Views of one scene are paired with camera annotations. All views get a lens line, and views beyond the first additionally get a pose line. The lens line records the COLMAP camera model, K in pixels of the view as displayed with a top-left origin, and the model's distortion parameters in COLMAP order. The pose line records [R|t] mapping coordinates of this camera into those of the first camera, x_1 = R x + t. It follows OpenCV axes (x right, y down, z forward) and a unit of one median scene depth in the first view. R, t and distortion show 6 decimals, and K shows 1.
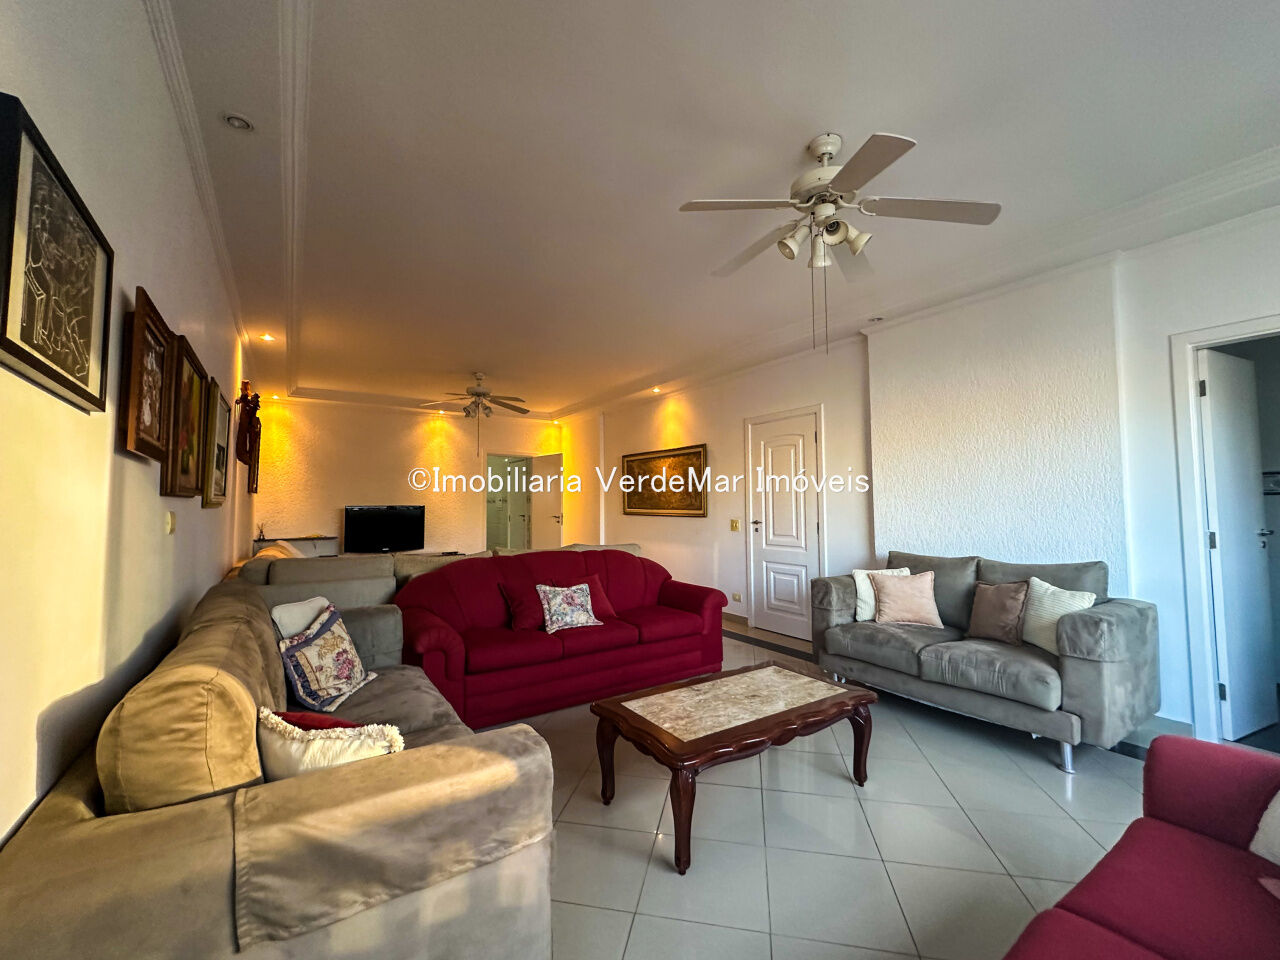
lens RADIAL K [[522.4, 0, 640.0], [0, 522.4, 480.0], [0, 0, 1]] dist [-0.001693, -0.000489]
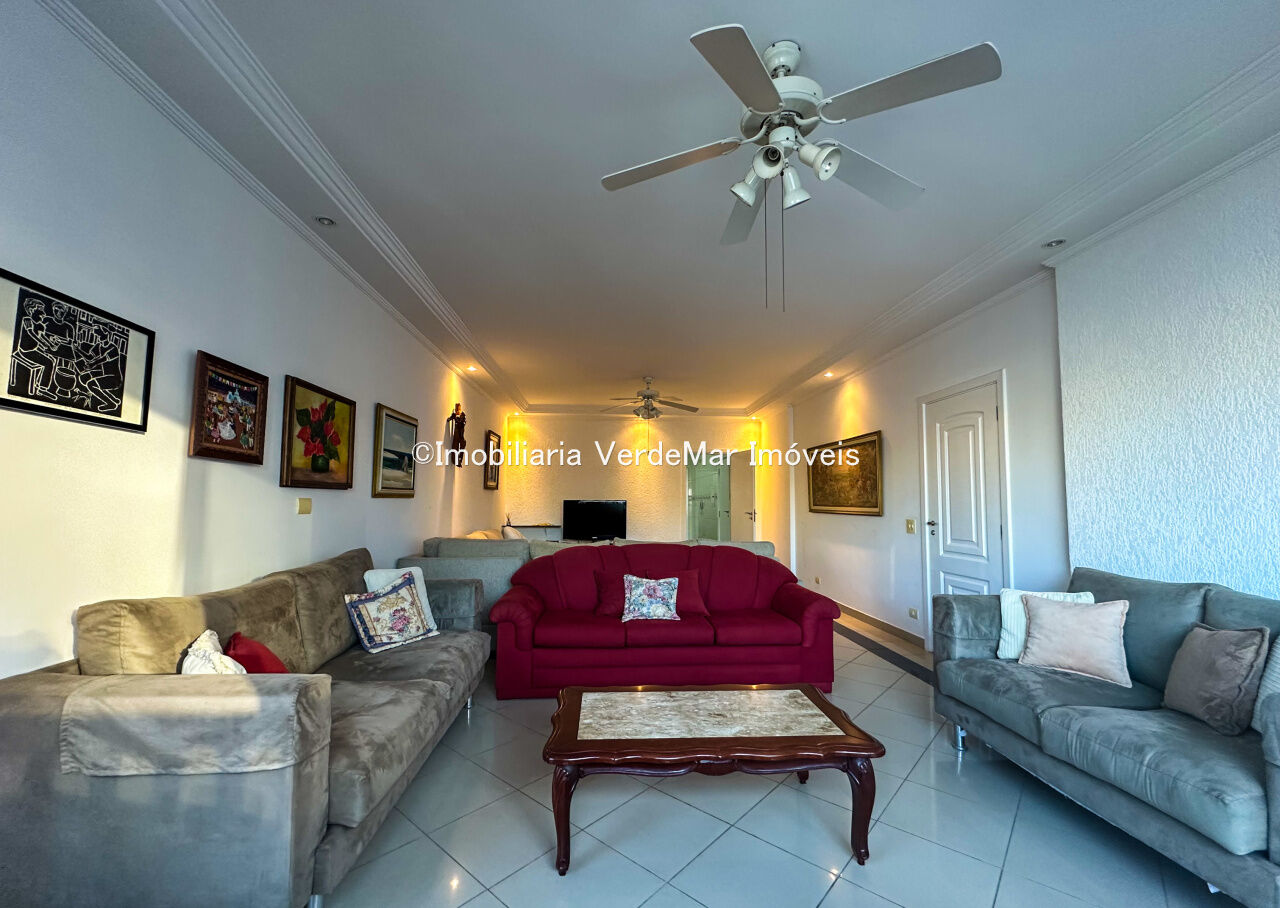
lens RADIAL K [[515.7, 0, 642.7], [0, 515.7, 474.0], [0, 0, 1]] dist [-0.002074, 0.000112]
pose [[0.868853, -0.017484, -0.494761, 0.364665], [0.013111, 0.999838, -0.012307, 0.013456], [0.494897, 0.004206, 0.868942, 0.125743]]
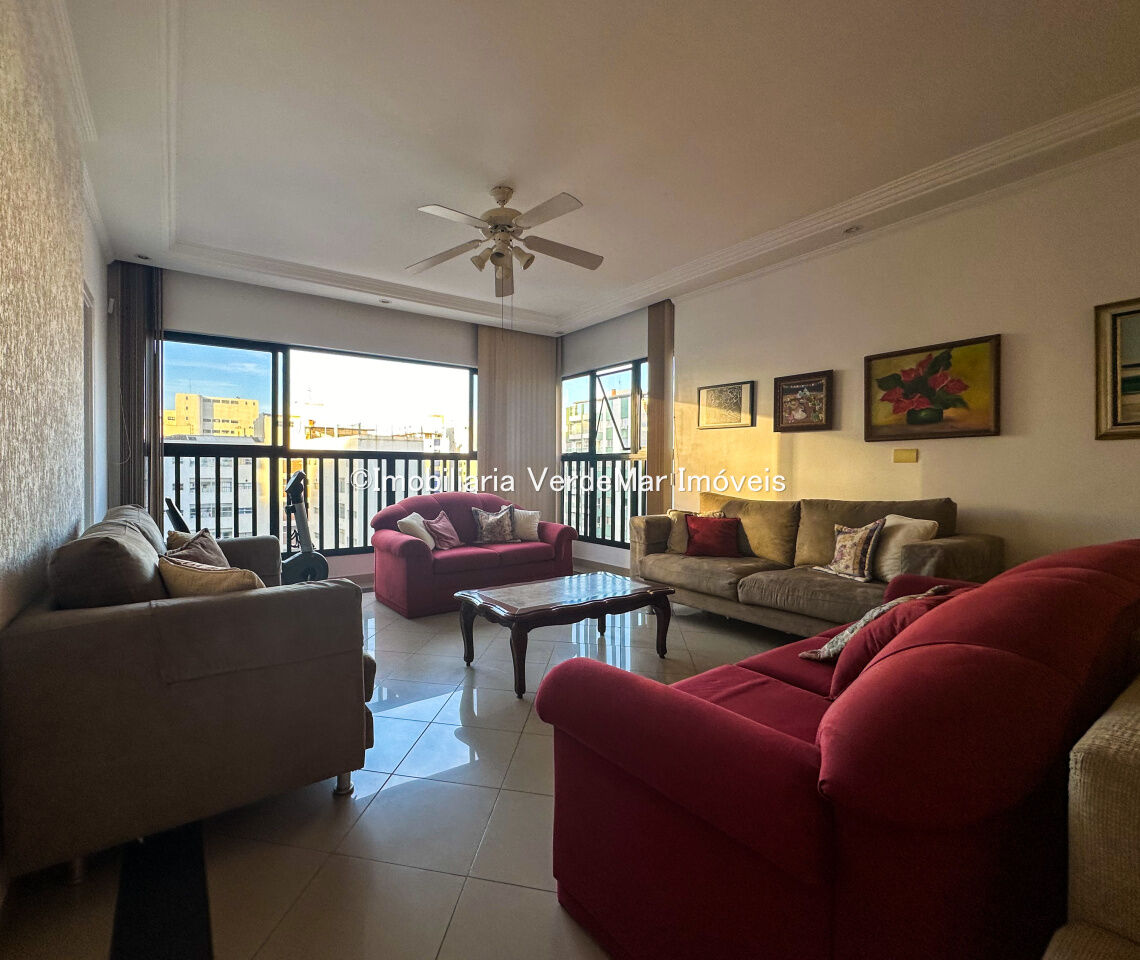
lens RADIAL K [[523.5, 0, 498.9], [0, 523.5, 480.2], [0, 0, 1]] dist [-0.002104, -0.000565]
pose [[-0.999444, 0.004357, 0.033060, 0.210673], [0.003227, 0.999412, -0.034148, 0.124391], [-0.033189, -0.034022, -0.998870, 1.576100]]
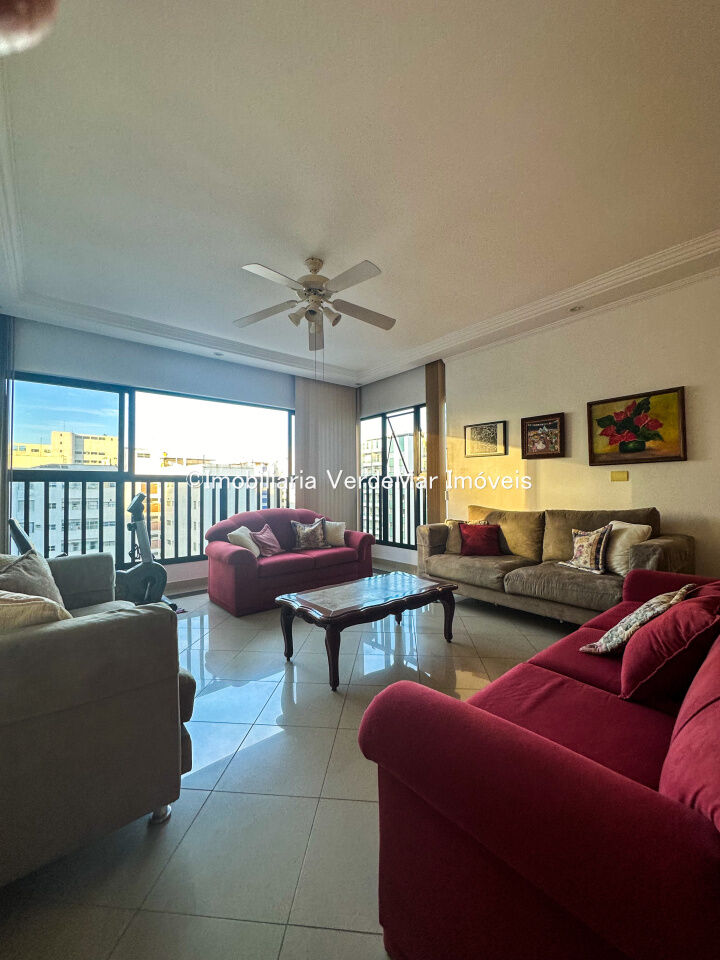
lens RADIAL K [[382.7, 0, 360.0], [0, 382.7, 480.0], [0, 0, 1]] dist [-0.001257, -0.000246]
pose [[-0.995508, 0.014118, -0.093615, 0.218574], [0.021273, 0.996890, -0.075881, 0.116161], [0.092253, -0.077532, -0.992713, 1.465250]]
